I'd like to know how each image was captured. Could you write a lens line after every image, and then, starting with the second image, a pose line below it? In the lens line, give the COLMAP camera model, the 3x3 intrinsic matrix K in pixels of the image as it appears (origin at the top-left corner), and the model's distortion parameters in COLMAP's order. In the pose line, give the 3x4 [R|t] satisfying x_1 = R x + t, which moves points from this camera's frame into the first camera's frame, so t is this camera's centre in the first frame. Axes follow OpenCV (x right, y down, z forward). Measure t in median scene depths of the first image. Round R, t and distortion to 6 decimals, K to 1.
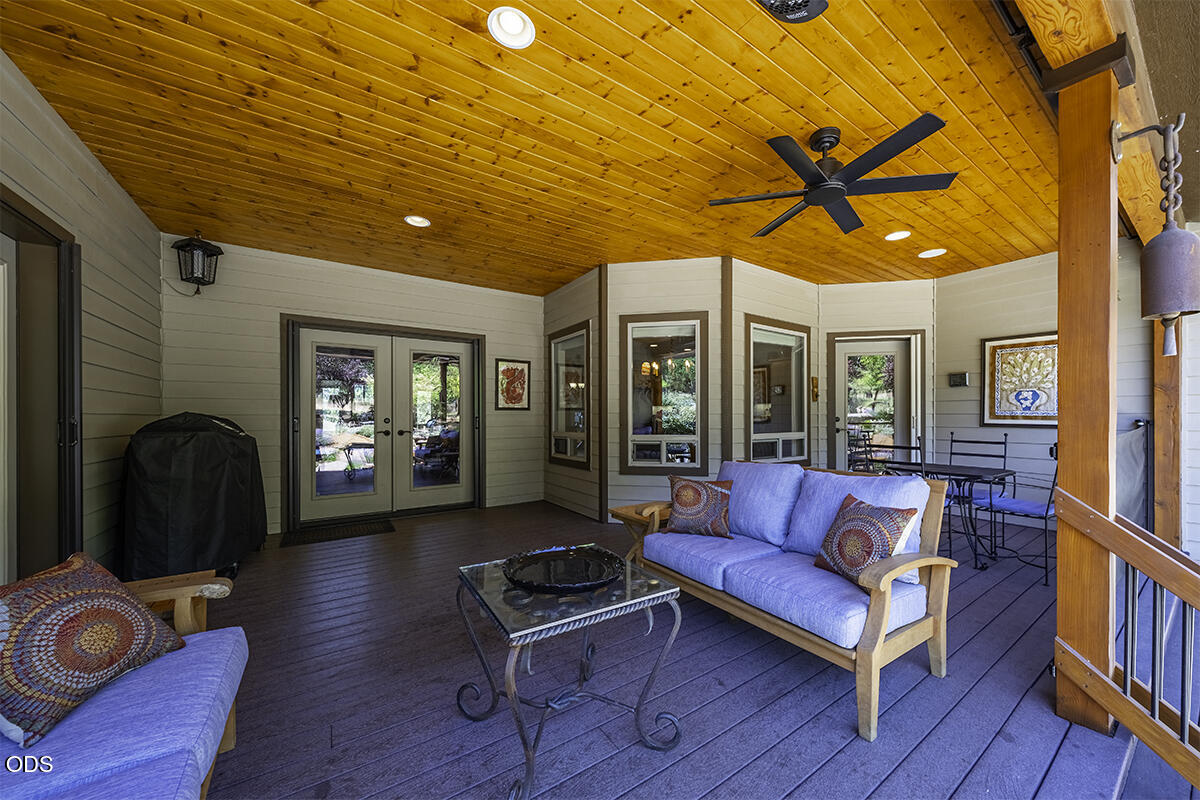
lens RADIAL K [[415.6, 0, 598.4], [0, 415.6, 410.8], [0, 0, 1]] dist [0.000466, 0.000019]
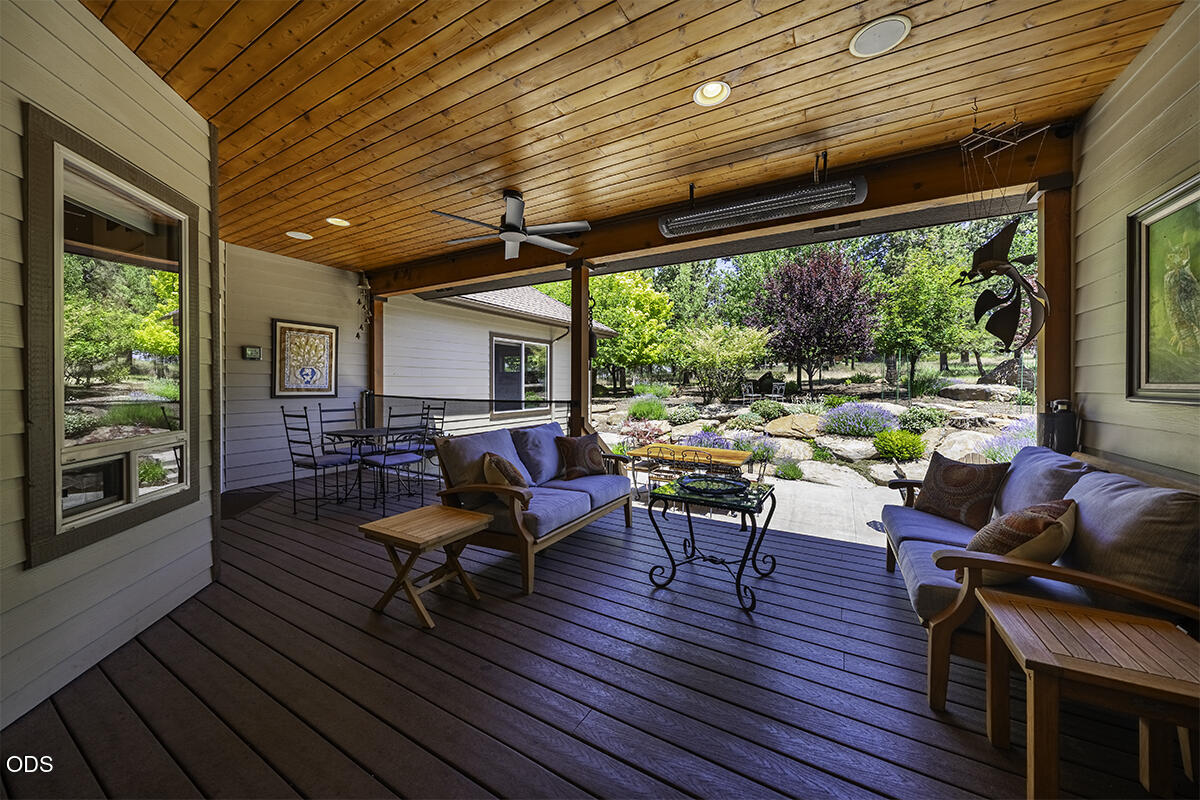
lens RADIAL K [[415.6, 0, 598.7], [0, 415.6, 389.9], [0, 0, 1]] dist [0.000466, 0.000019]
pose [[-0.454712, -0.007426, 0.890608, -0.461246], [-0.002314, 0.999972, 0.007156, 0.005622], [-0.890636, 0.001193, -0.454716, 0.773475]]
